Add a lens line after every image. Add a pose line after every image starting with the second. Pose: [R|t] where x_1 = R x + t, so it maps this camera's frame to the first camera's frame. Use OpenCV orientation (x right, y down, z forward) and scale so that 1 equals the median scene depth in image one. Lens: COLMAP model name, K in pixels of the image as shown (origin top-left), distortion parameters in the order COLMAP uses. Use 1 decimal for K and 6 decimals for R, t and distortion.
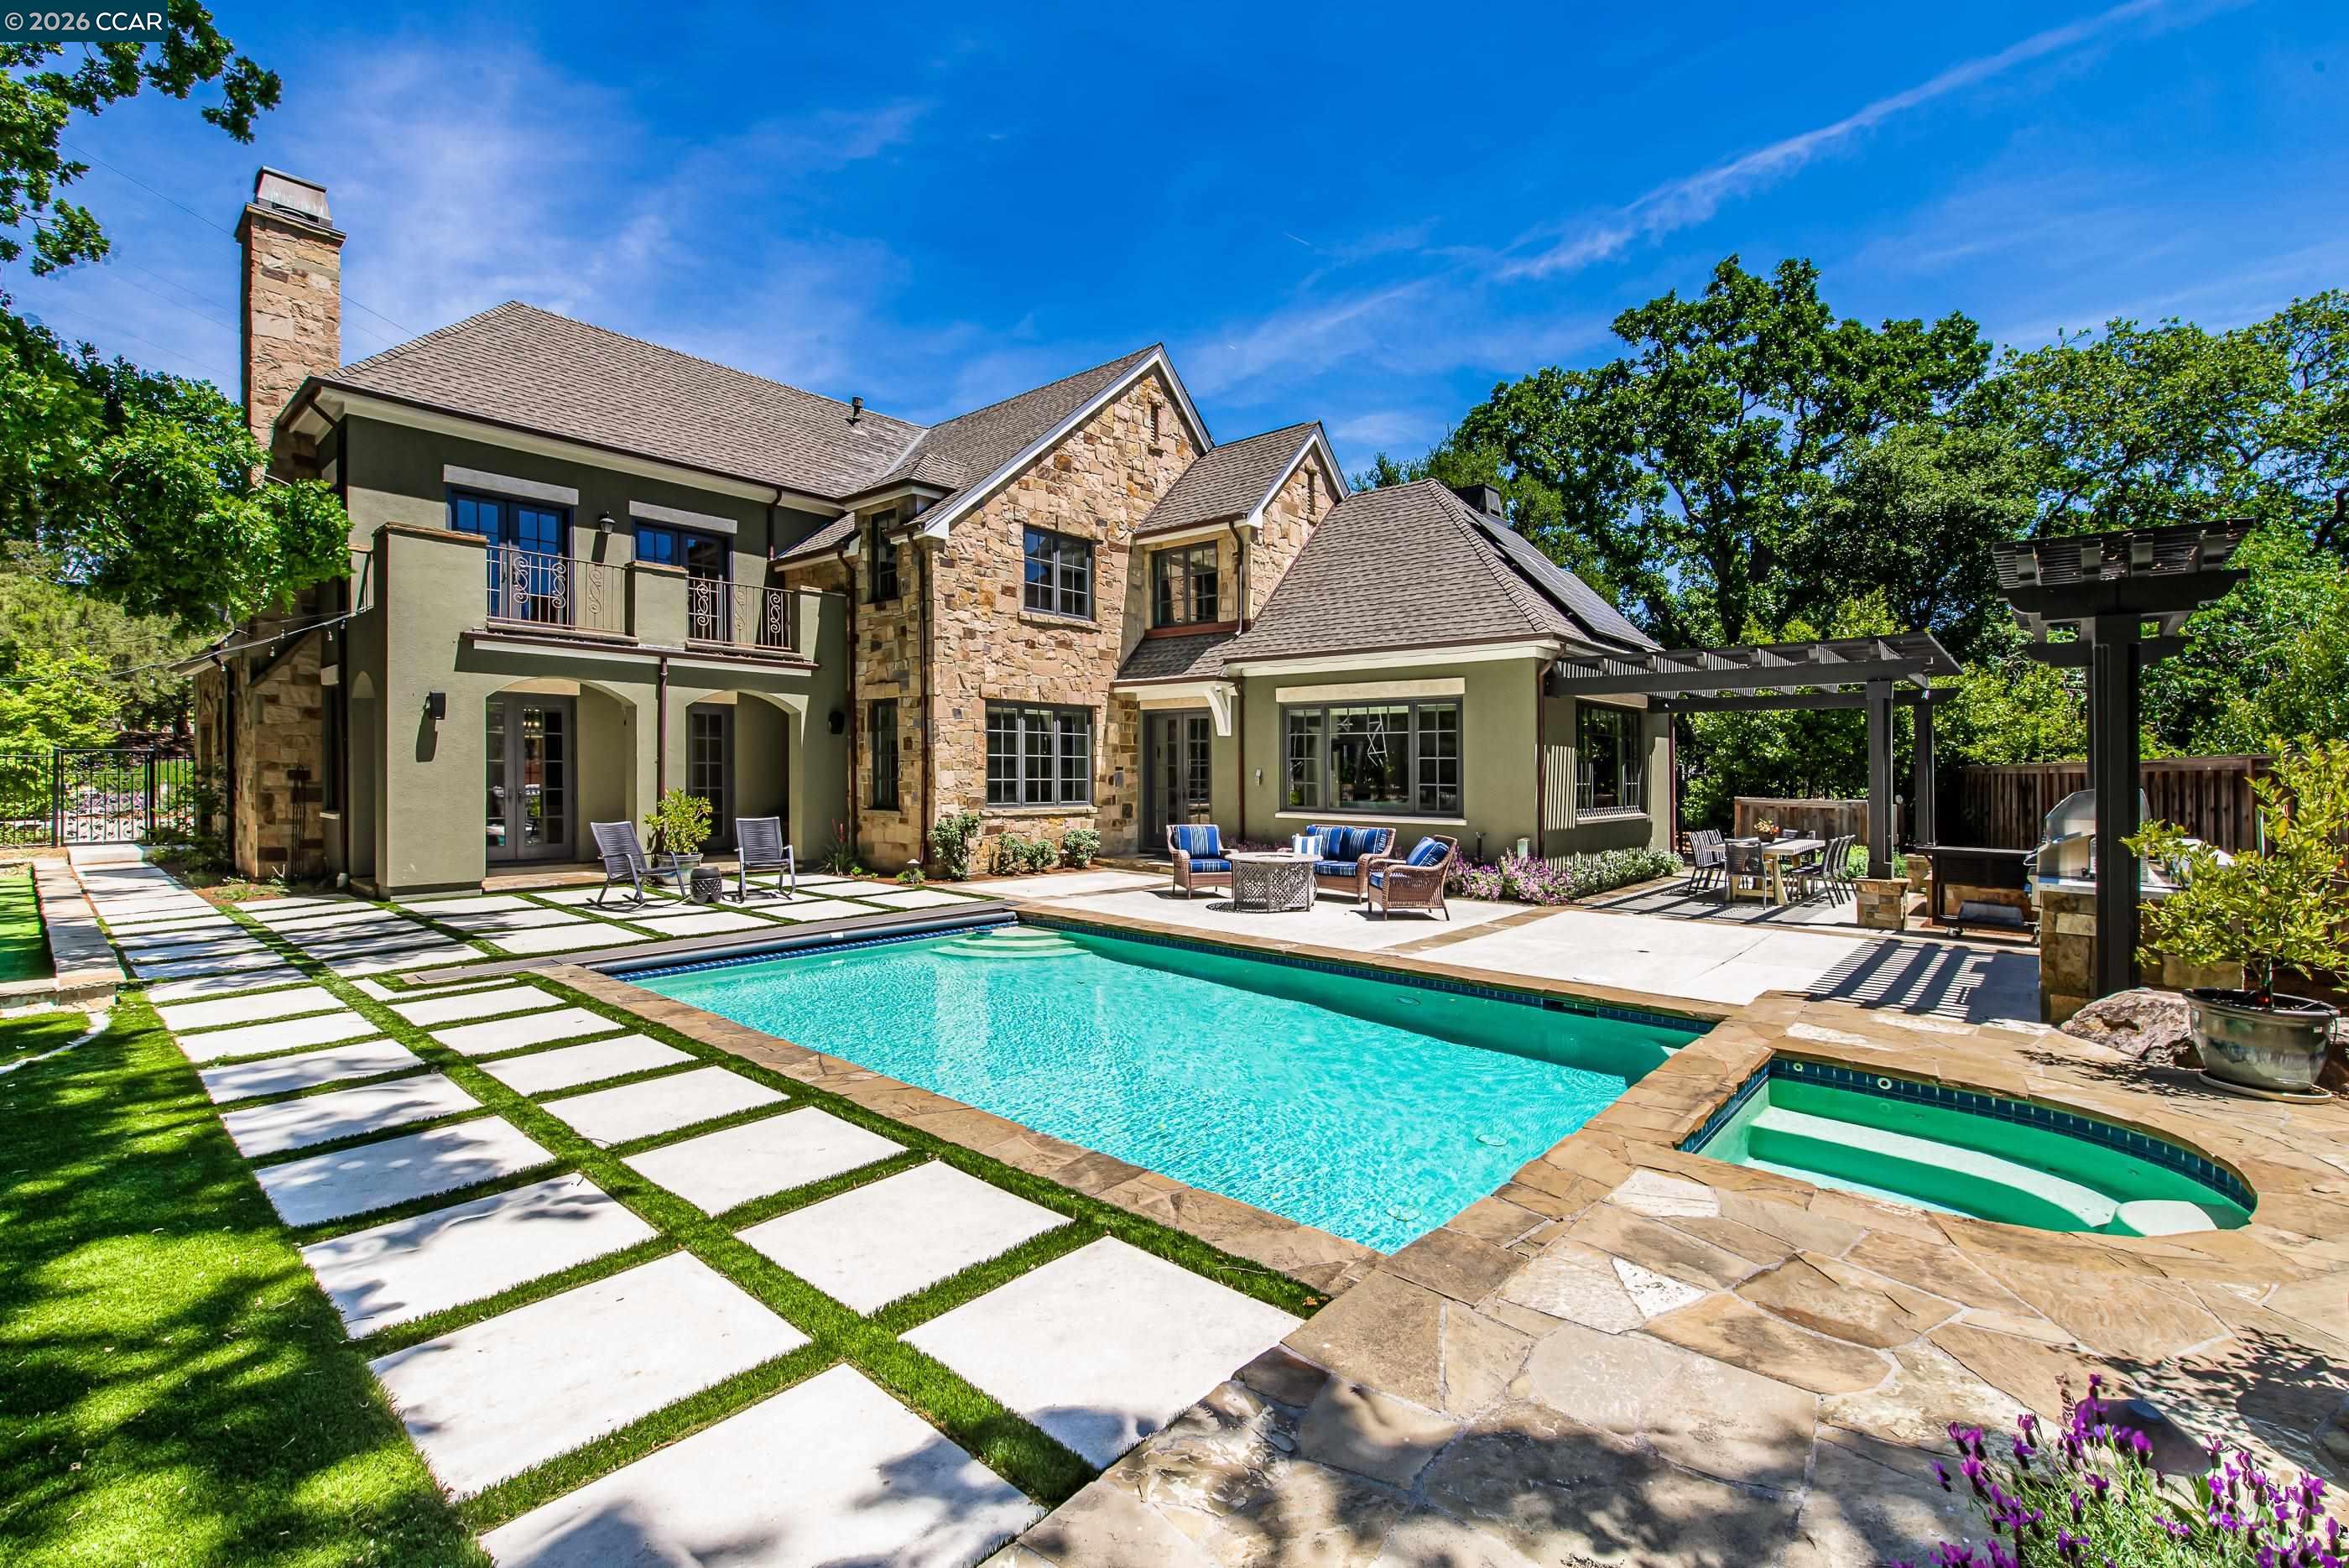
lens RADIAL K [[1028.5, 0, 1214.1], [0, 1028.5, 773.9], [0, 0, 1]] dist [0.001375, -0.000603]
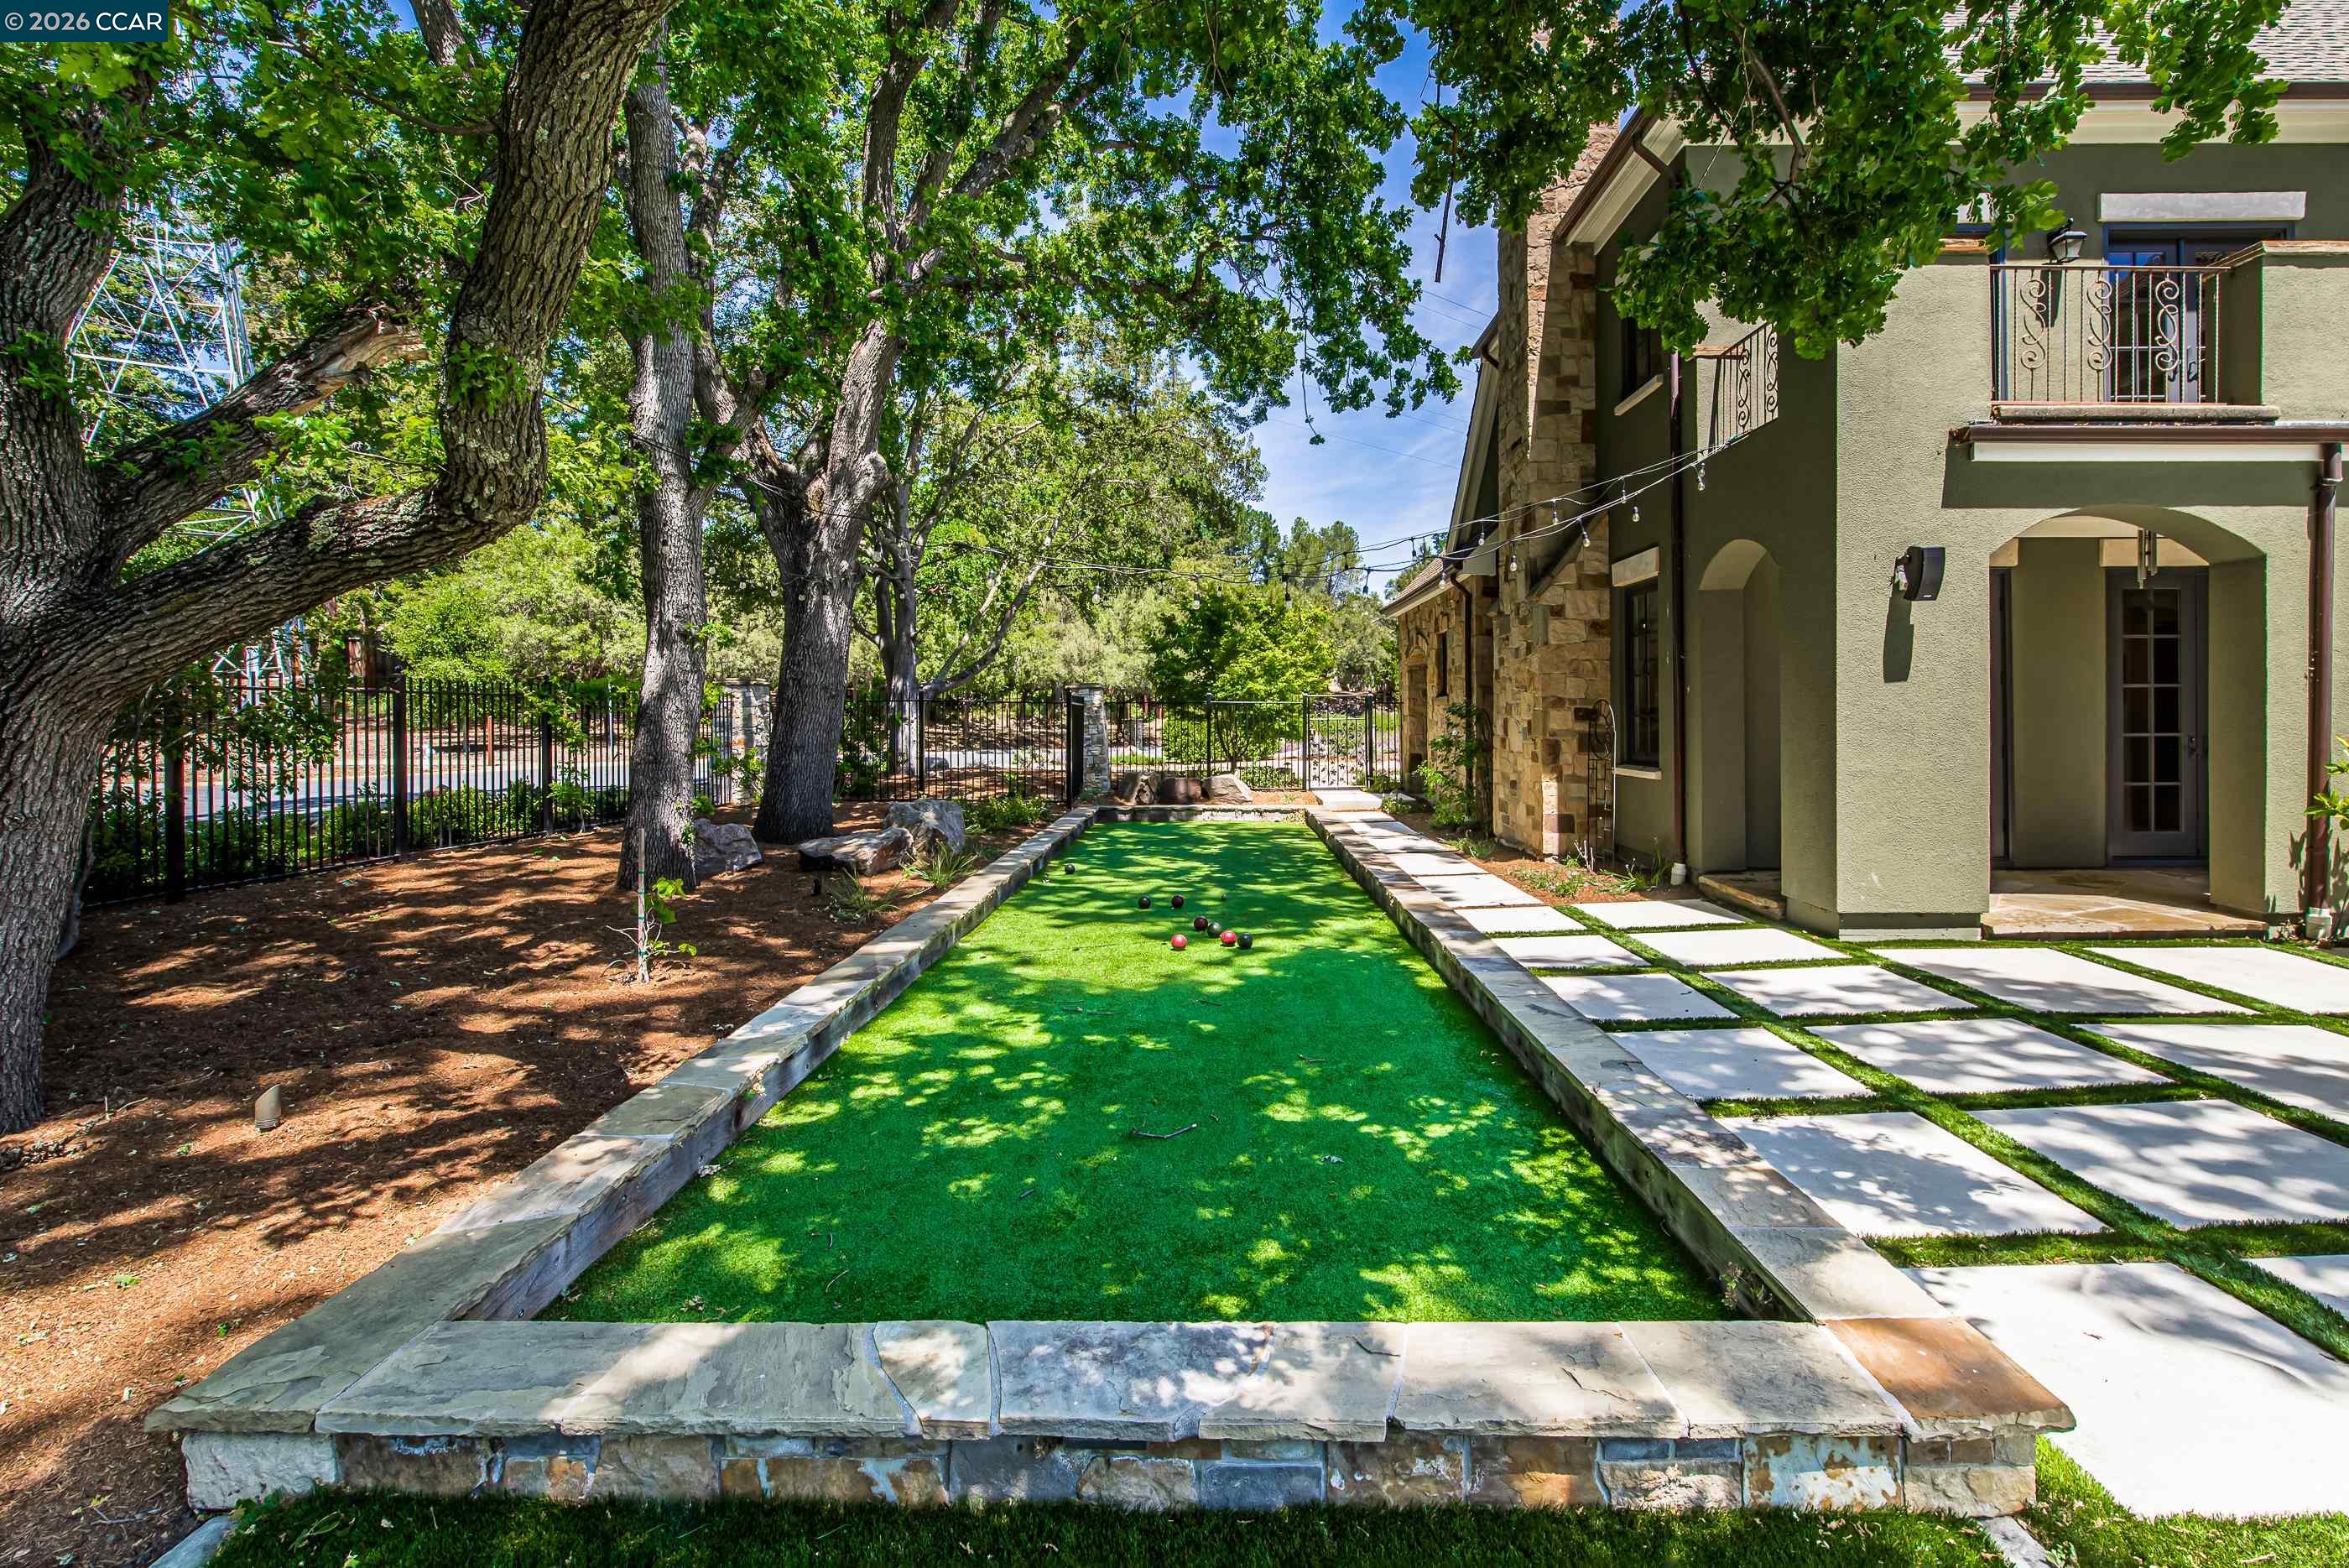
lens RADIAL K [[1028.5, 0, 1190.0], [0, 1028.5, 710.6], [0, 0, 1]] dist [0.001375, -0.000603]
pose [[0.638746, -0.017919, -0.769209, -0.451389], [0.009453, 0.999836, -0.015442, 0.005654], [0.769359, 0.002592, 0.638811, 0.289149]]
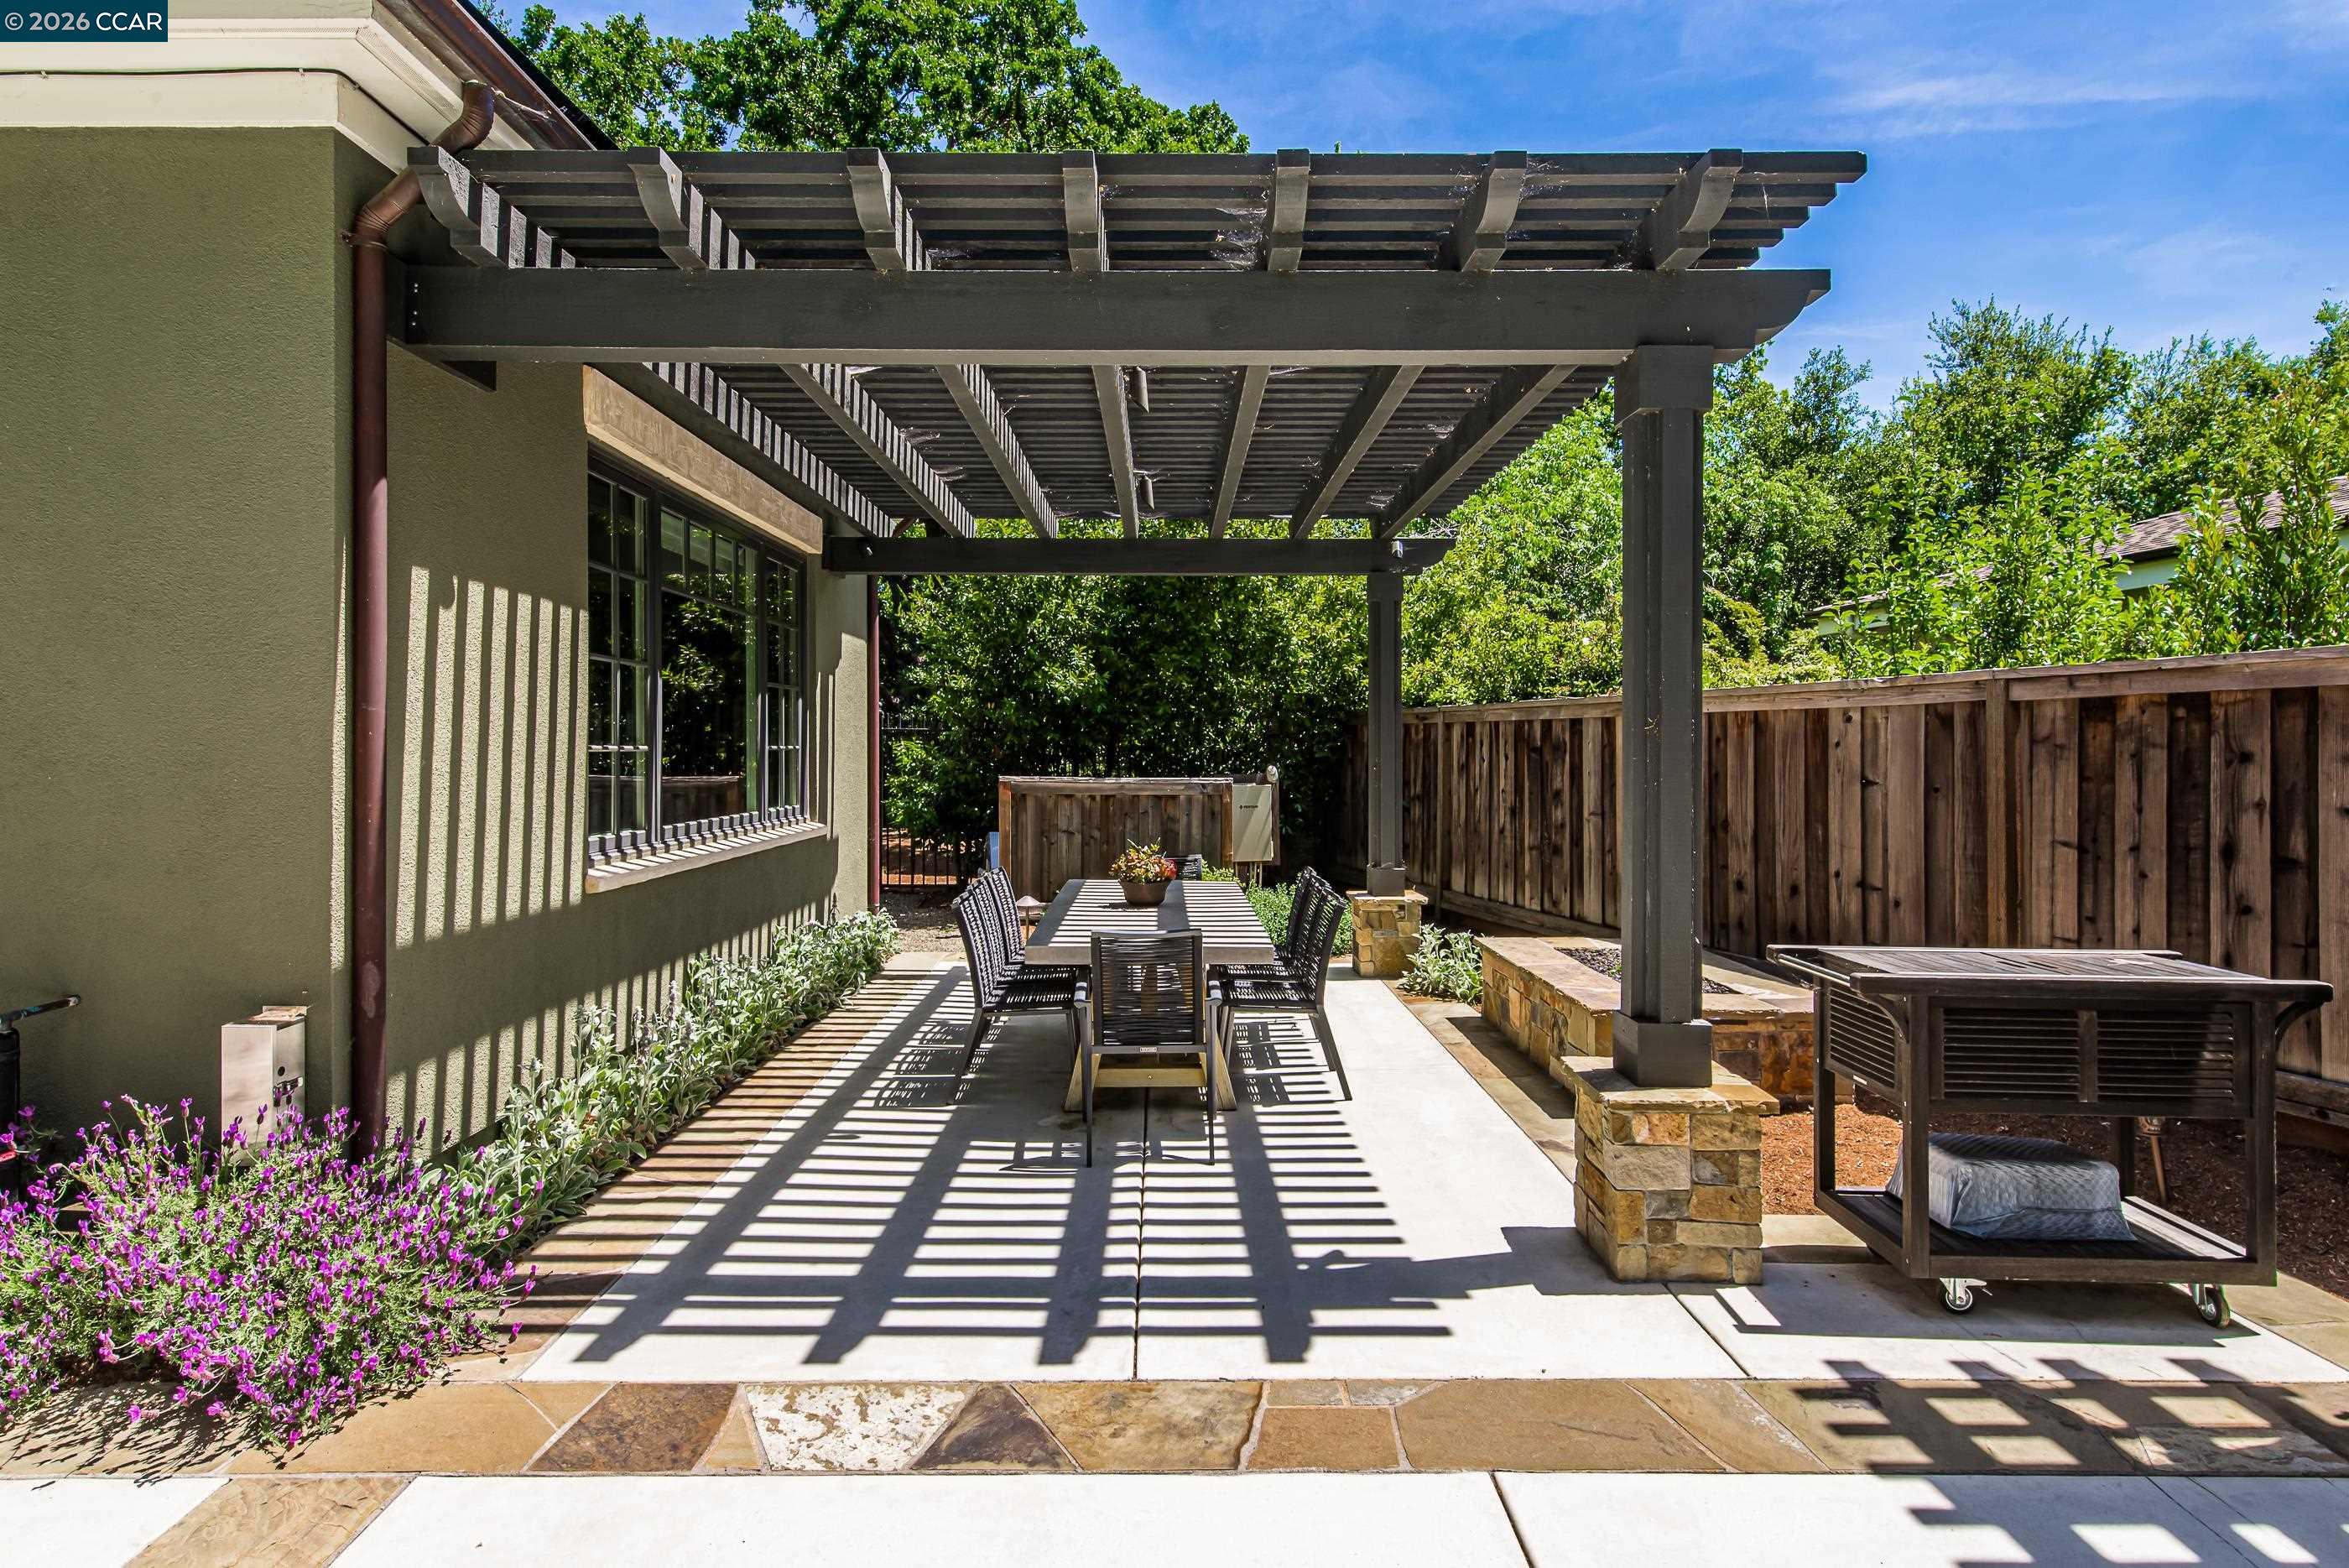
lens RADIAL K [[1176.3, 0, 1168.8], [0, 1176.3, 749.8], [0, 0, 1]] dist [0.006061, 0.000551]
pose [[0.767029, -0.009747, 0.641538, 0.249619], [0.007256, 0.999952, 0.006517, 0.008008], [-0.641571, -0.000344, 0.767063, 0.607828]]
